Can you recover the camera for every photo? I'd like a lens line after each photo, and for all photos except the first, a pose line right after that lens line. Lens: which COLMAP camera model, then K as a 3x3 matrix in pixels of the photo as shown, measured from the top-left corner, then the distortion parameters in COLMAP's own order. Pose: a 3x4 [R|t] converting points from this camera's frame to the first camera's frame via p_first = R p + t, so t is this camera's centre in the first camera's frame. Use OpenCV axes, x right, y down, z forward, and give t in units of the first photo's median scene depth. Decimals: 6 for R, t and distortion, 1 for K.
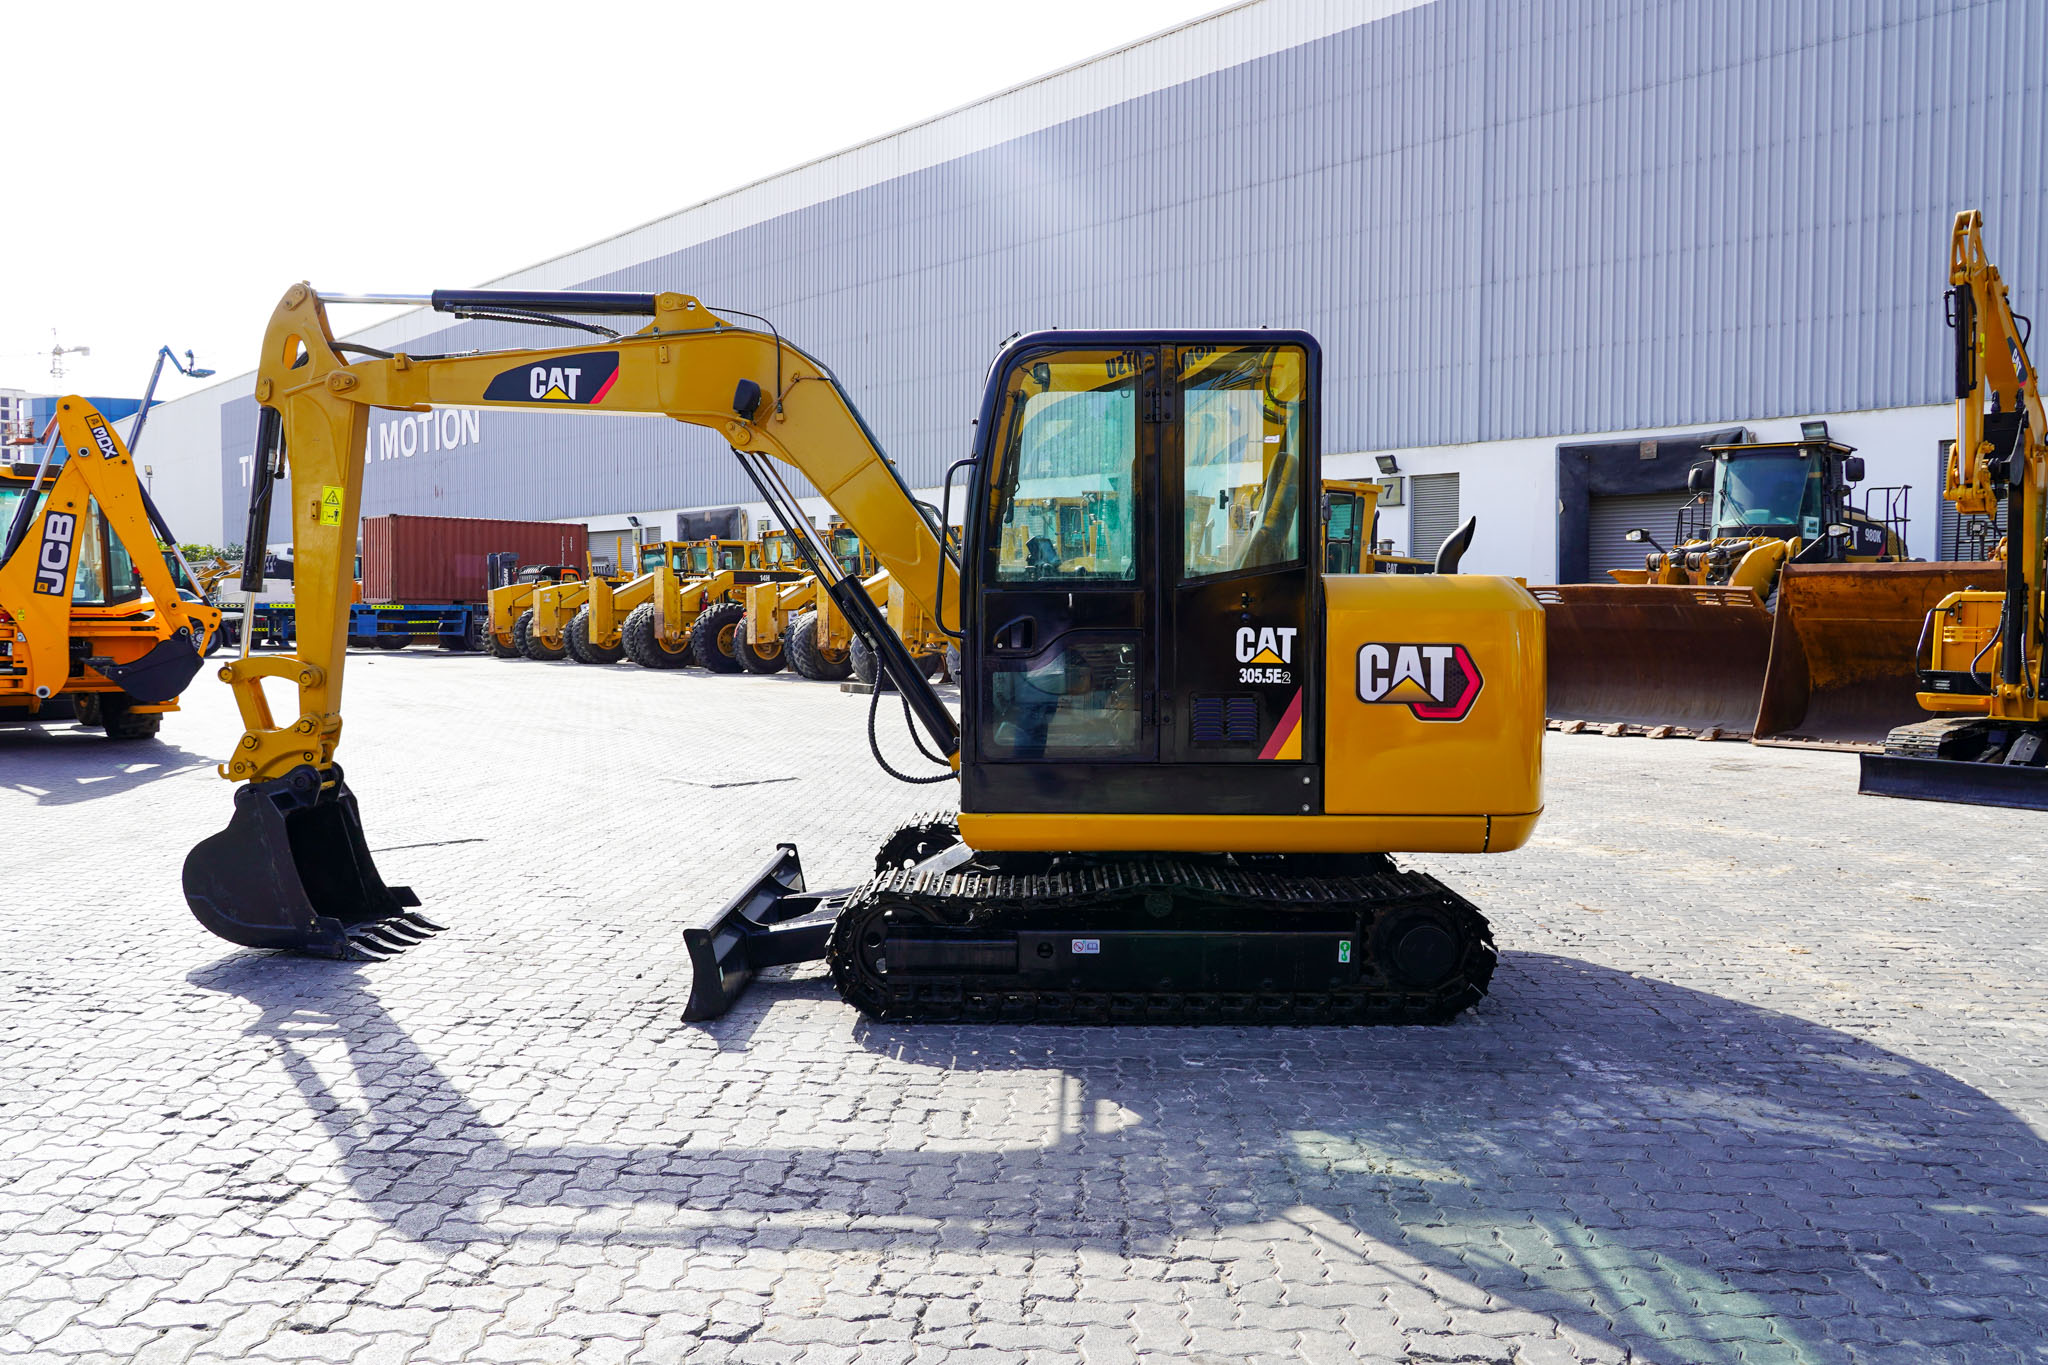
lens RADIAL K [[1550.1, 0, 1039.6], [0, 1550.1, 673.8], [0, 0, 1]] dist [-0.028714, 0.025039]
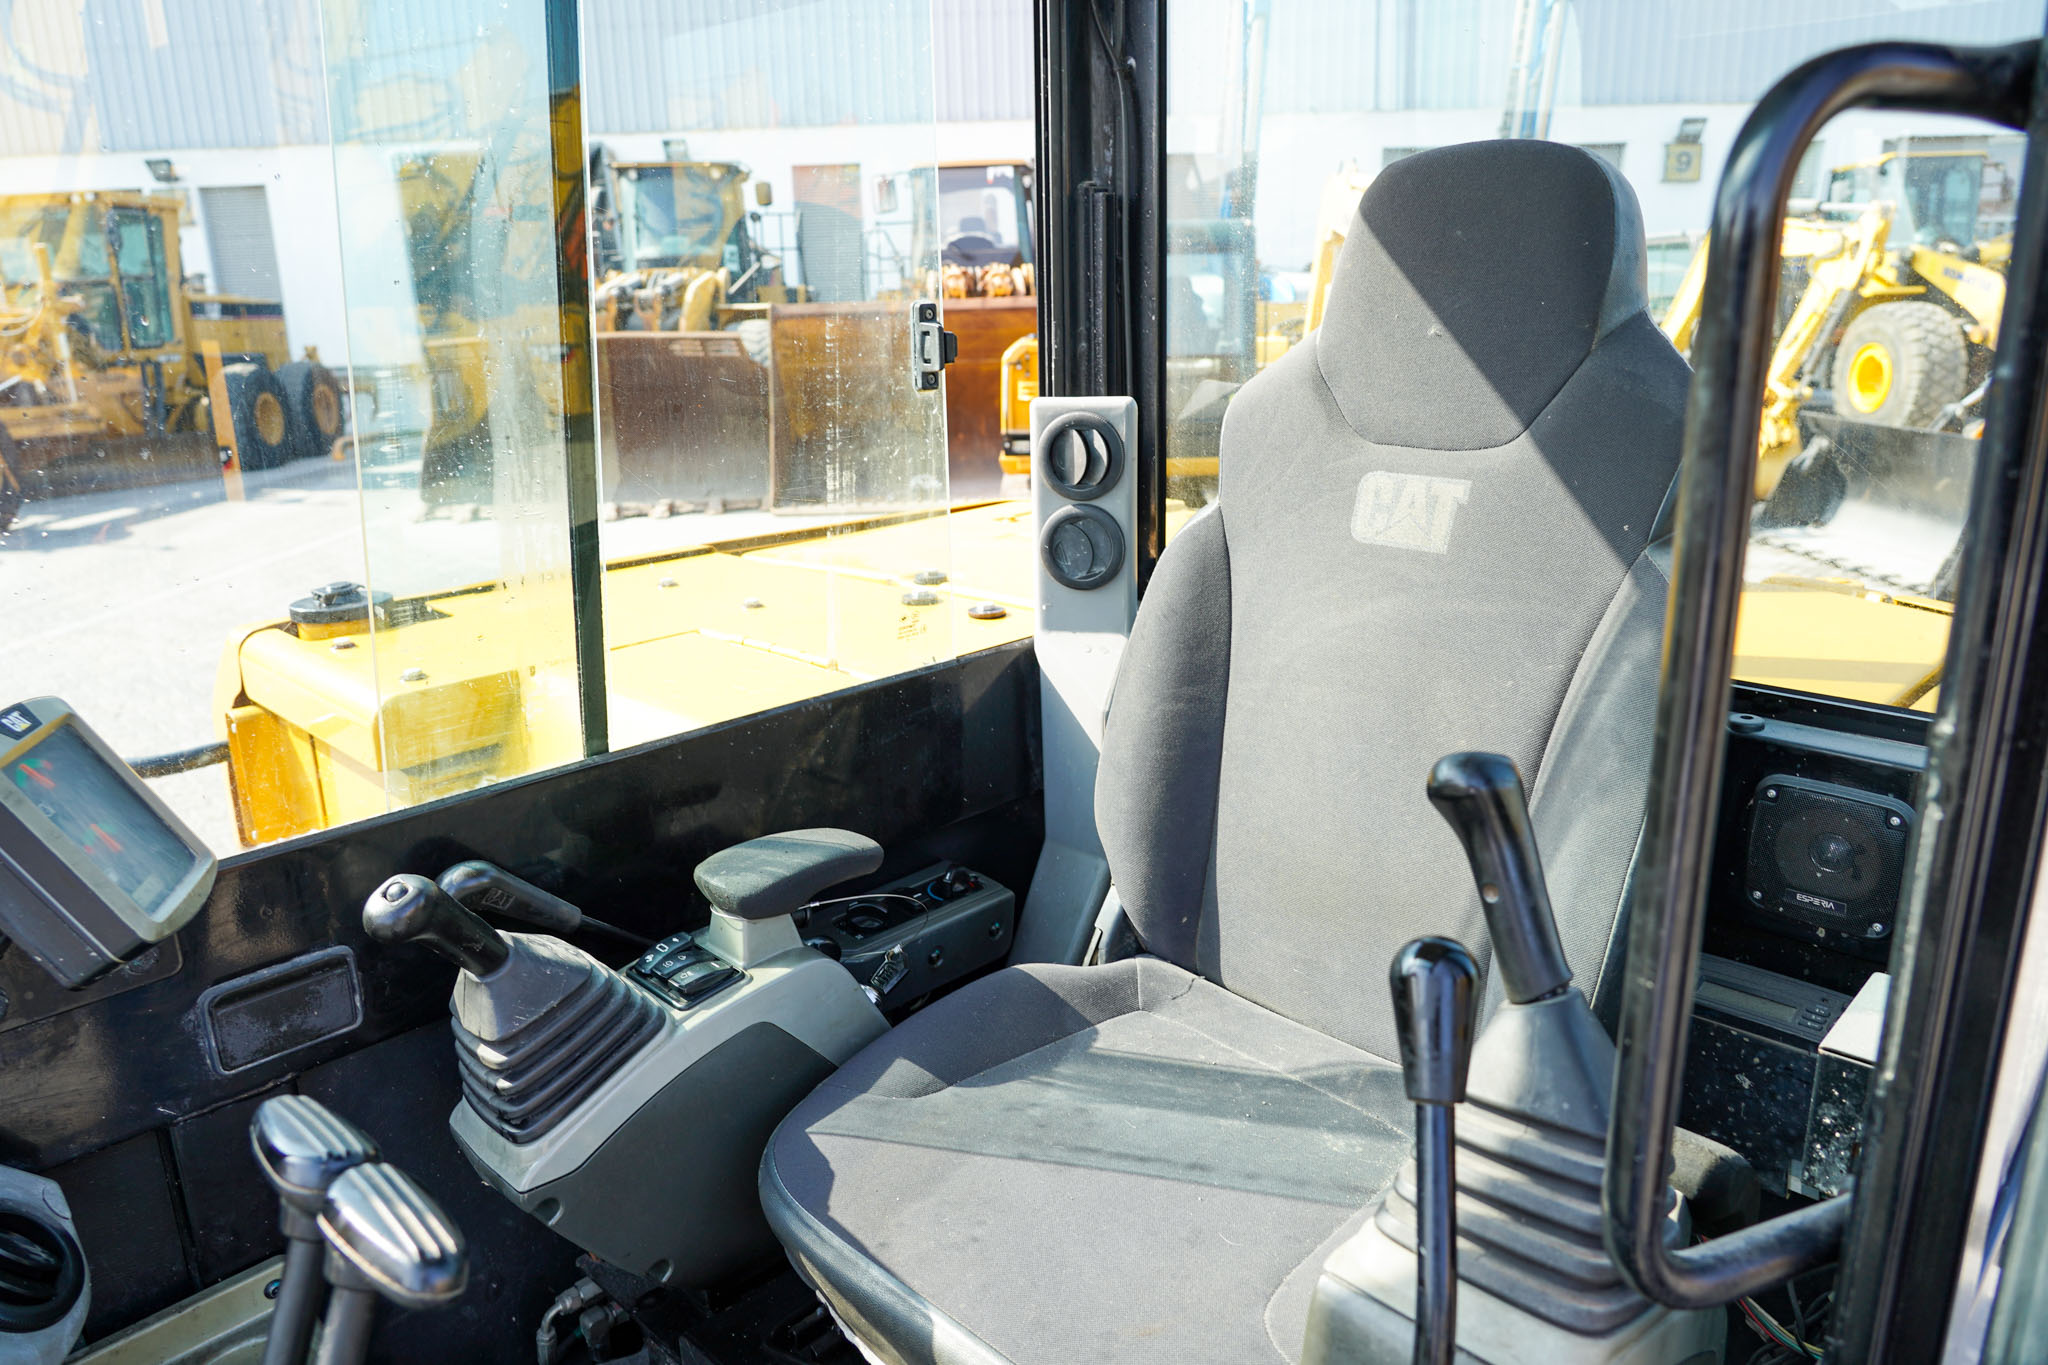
lens RADIAL K [[1388.7, 0, 1038.8], [0, 1388.7, 679.6], [0, 0, 1]] dist [-0.021818, 0.003174]
pose [[0.690072, -0.212431, 0.691863, -0.021923], [0.061285, 0.969671, 0.236604, -0.106429], [-0.721142, -0.120873, 0.682162, 0.816709]]
